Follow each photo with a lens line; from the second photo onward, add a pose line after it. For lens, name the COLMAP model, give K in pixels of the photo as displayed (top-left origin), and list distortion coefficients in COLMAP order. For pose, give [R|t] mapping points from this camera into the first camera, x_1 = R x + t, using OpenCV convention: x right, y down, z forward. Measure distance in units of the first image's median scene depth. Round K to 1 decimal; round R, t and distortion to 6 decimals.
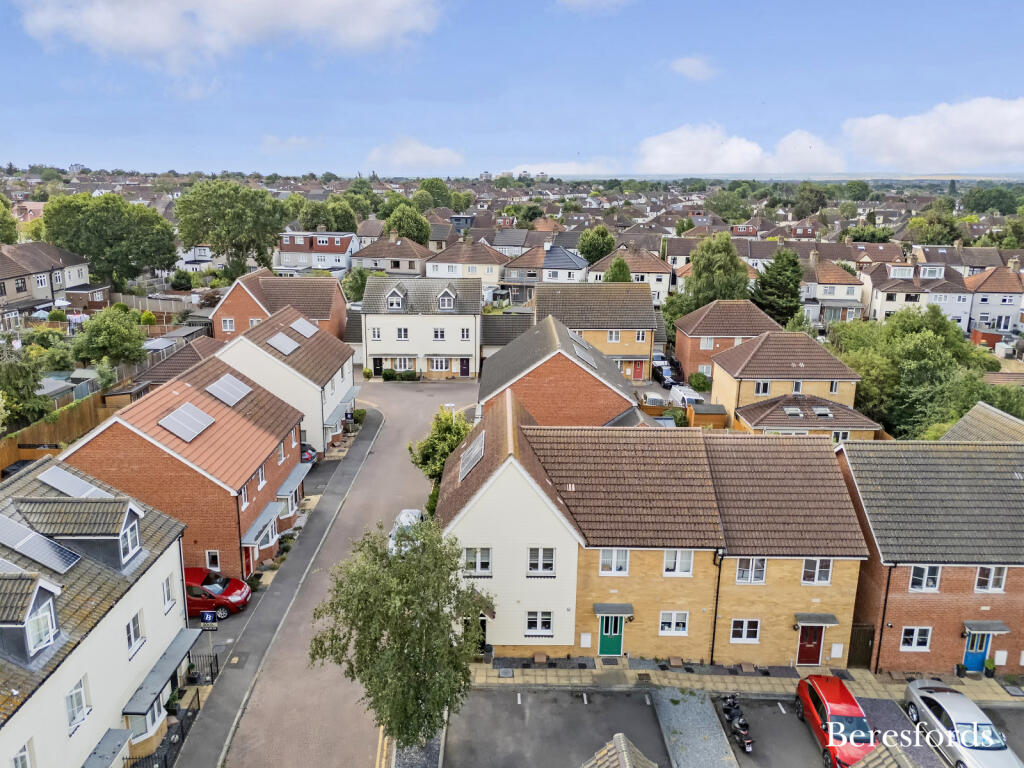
lens RADIAL K [[771.2, 0, 513.9], [0, 771.2, 374.1], [0, 0, 1]] dist [0.067952, -0.020914]
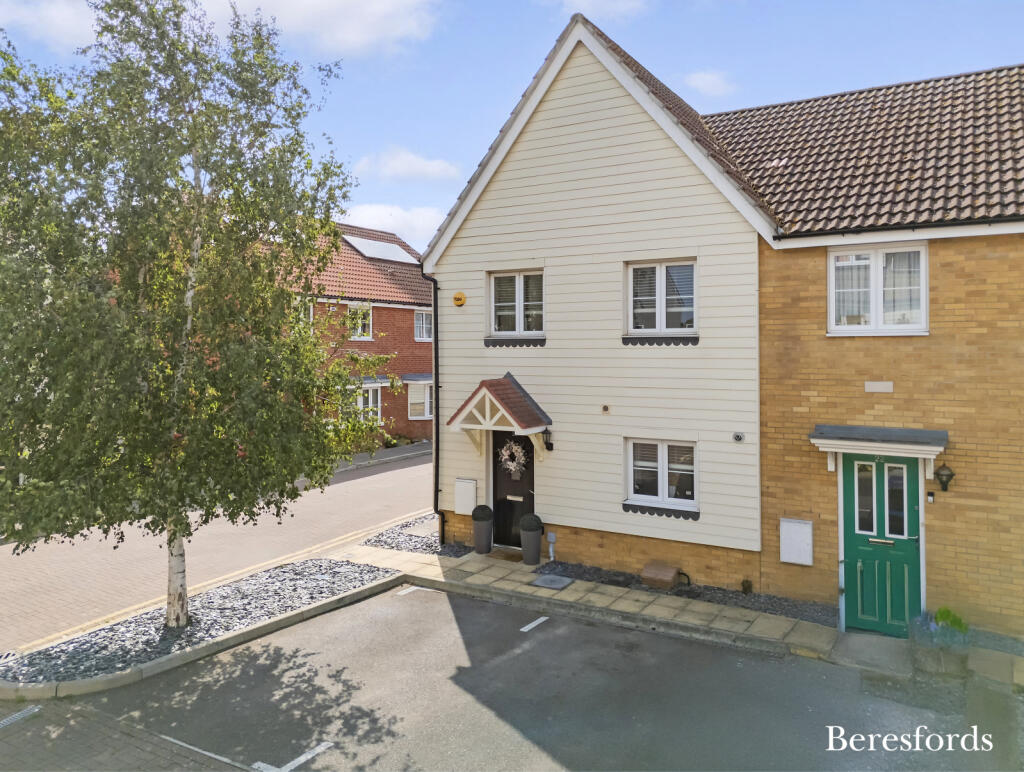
lens RADIAL K [[778.0, 0, 499.0], [0, 778.0, 337.3], [0, 0, 1]] dist [0.033765, -0.004244]
pose [[0.849486, -0.028633, -0.526833, 0.168064], [-0.099265, 0.972021, -0.212887, 0.347127], [0.518188, 0.233141, 0.822877, 0.640580]]
